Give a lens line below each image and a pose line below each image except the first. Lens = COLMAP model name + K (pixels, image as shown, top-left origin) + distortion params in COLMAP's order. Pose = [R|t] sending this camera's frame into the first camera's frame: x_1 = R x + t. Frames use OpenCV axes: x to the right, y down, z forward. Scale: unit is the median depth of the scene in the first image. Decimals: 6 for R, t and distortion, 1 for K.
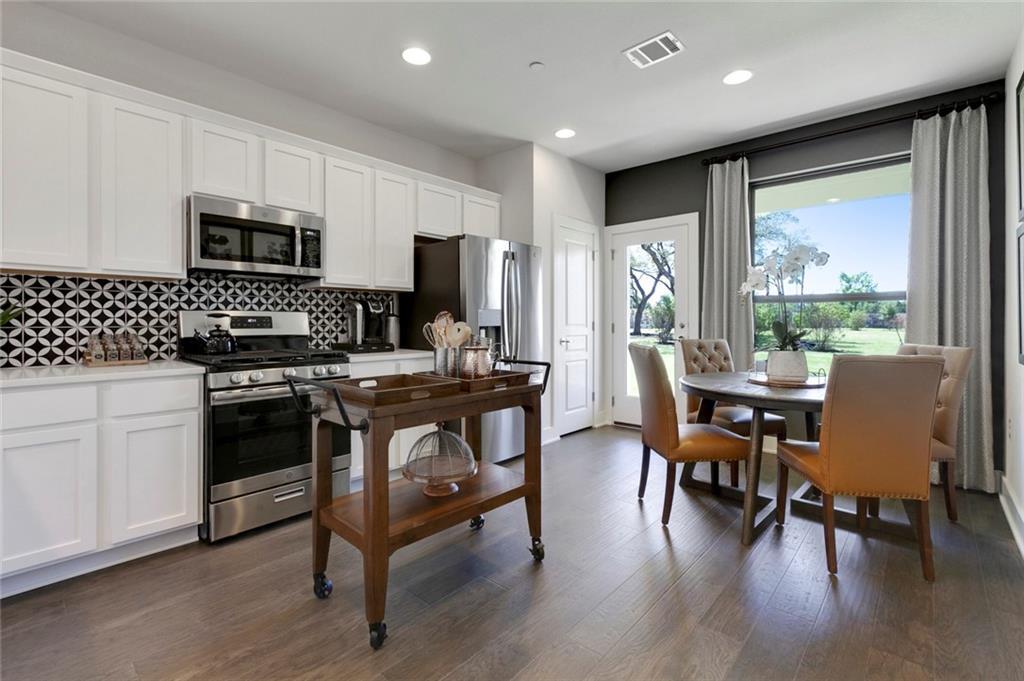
lens RADIAL K [[469.3, 0, 478.6], [0, 469.3, 315.0], [0, 0, 1]] dist [-0.000405, -0.001105]
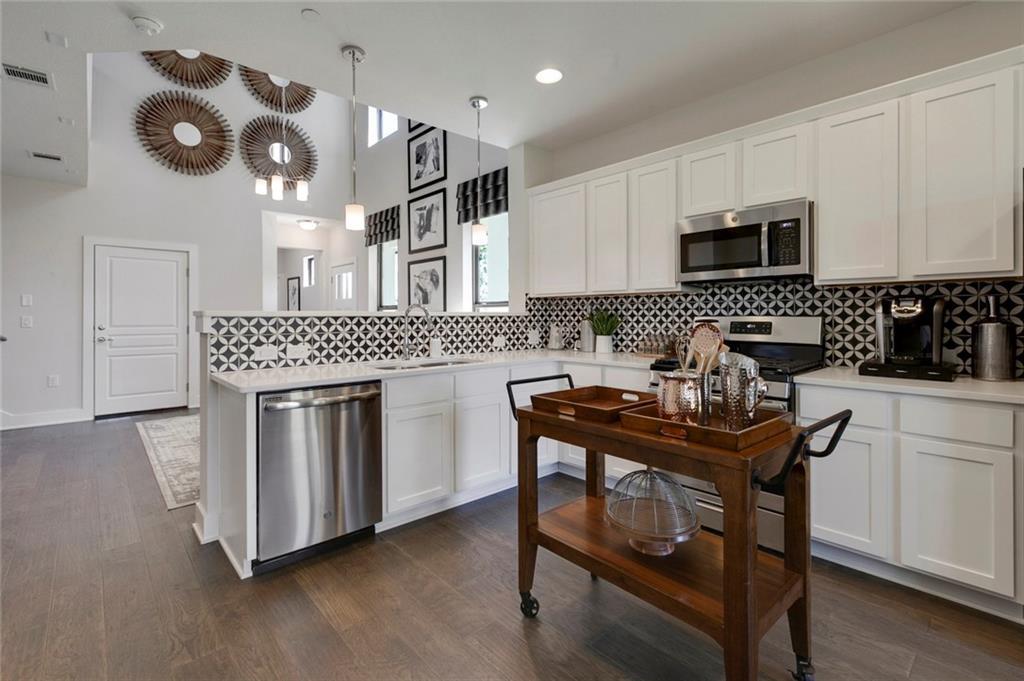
lens RADIAL K [[469.3, 0, 503.6], [0, 469.3, 322.3], [0, 0, 1]] dist [-0.000405, -0.001105]
pose [[-0.071787, 0.000051, -0.997420, 0.496143], [-0.002492, 0.999997, 0.000230, 0.005377], [0.997417, 0.002502, -0.071787, 0.505607]]
